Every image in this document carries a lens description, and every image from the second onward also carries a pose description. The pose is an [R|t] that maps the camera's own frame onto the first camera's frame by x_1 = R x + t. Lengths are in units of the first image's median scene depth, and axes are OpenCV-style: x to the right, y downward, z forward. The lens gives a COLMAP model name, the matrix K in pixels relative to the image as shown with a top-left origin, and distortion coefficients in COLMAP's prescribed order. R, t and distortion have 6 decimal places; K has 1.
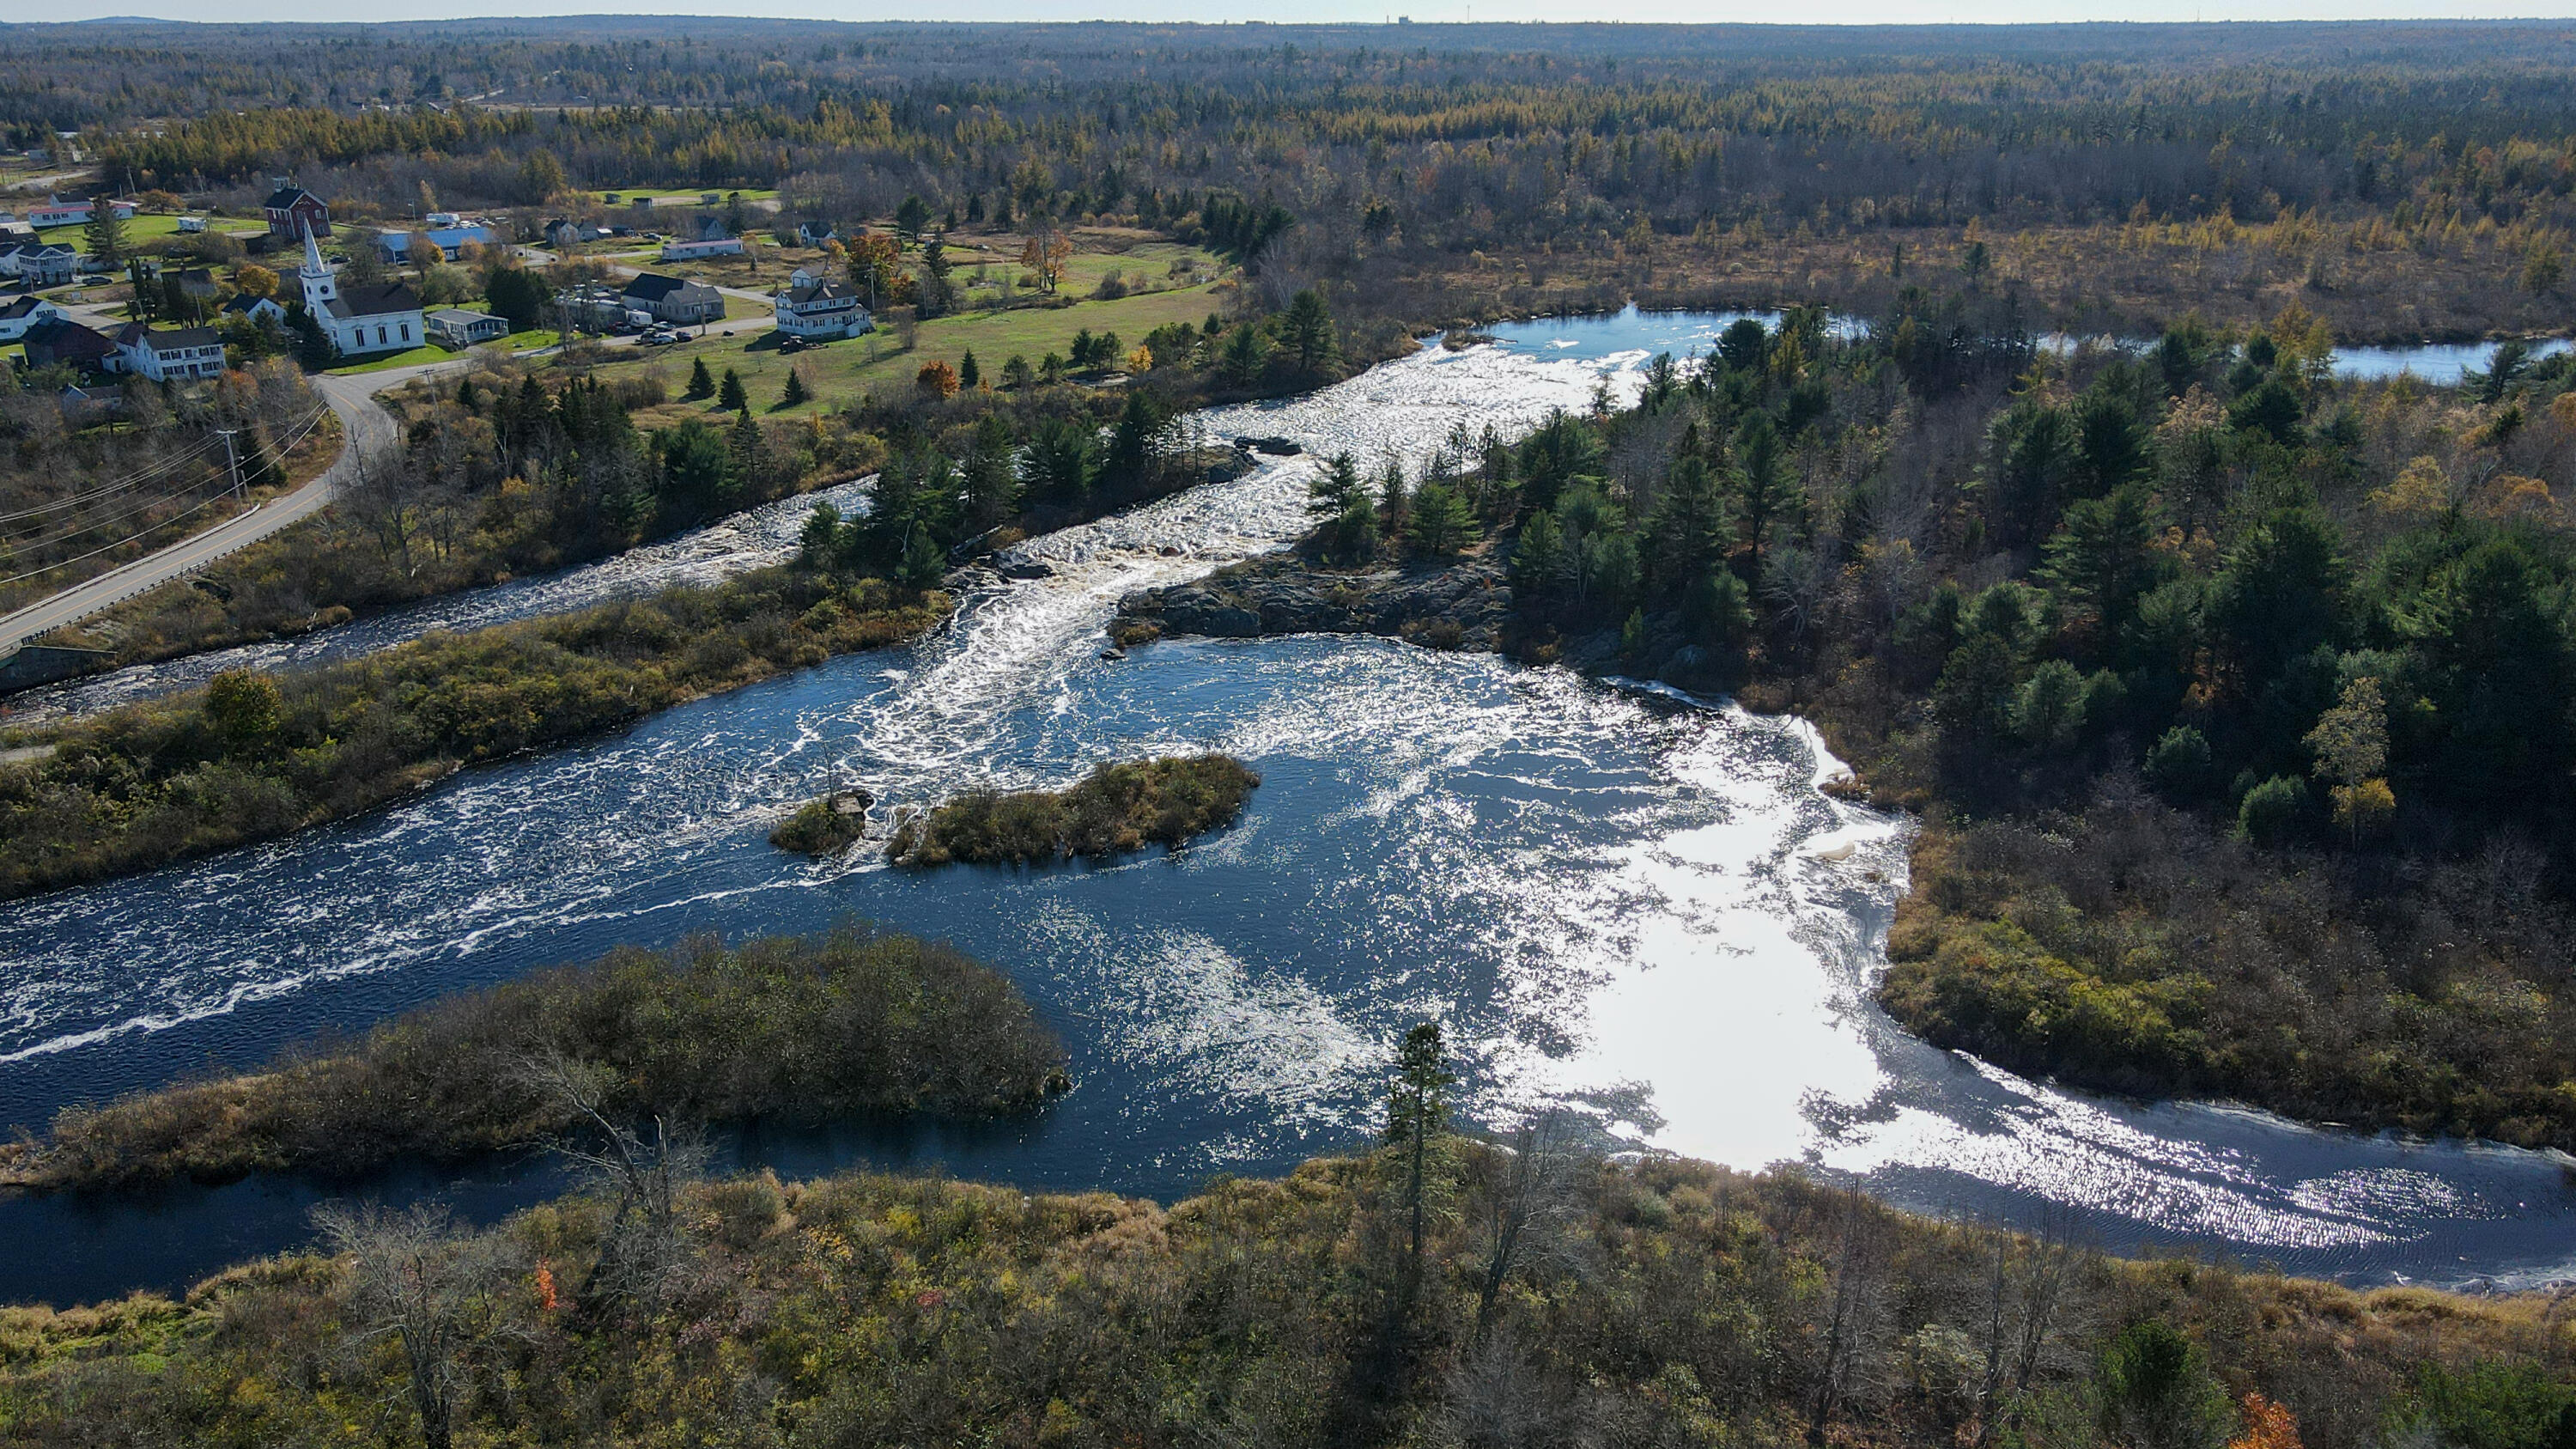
lens RADIAL K [[1888.0, 0, 1276.3], [0, 1888.0, 805.6], [0, 0, 1]] dist [-0.007263, 0.013074]
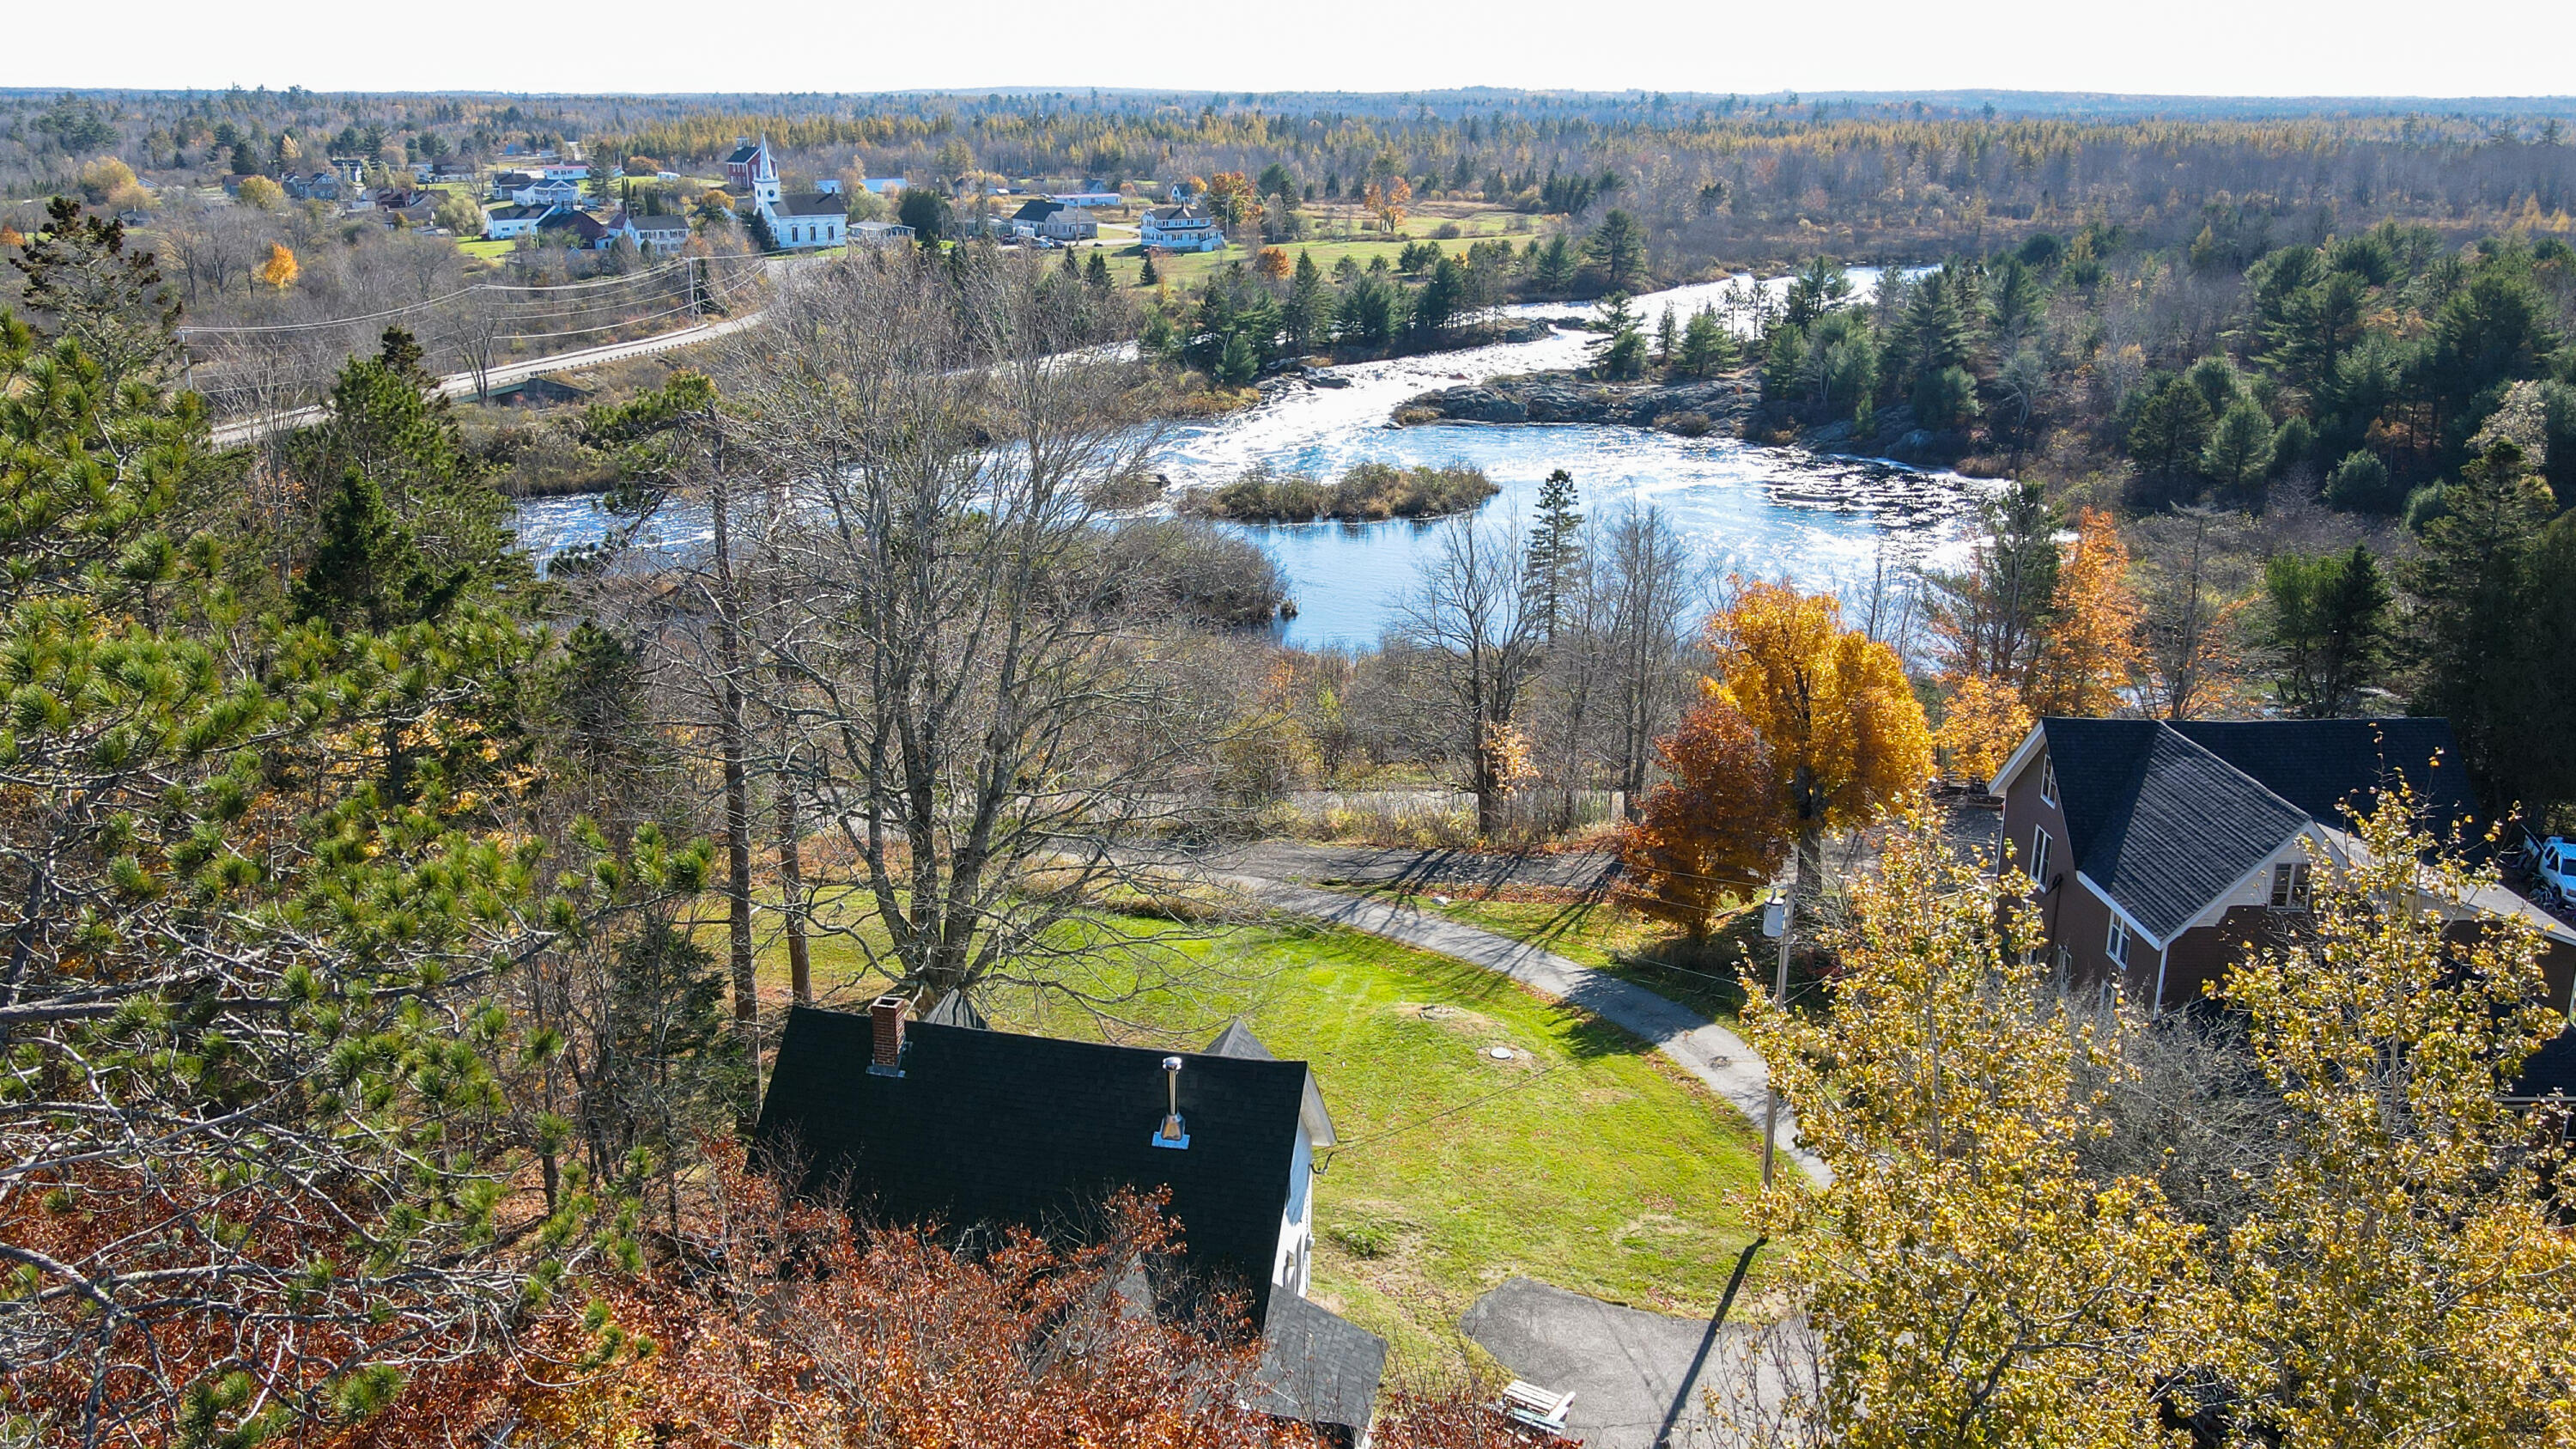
lens RADIAL K [[1930.5, 0, 1288.0], [0, 1930.5, 724.5], [0, 0, 1]] dist [-0.026471, 0.047704]
pose [[0.982216, 0.048699, -0.181331, 0.051108], [-0.065124, 0.994186, -0.085754, 0.145148], [0.176100, 0.096038, 0.979676, -0.097901]]
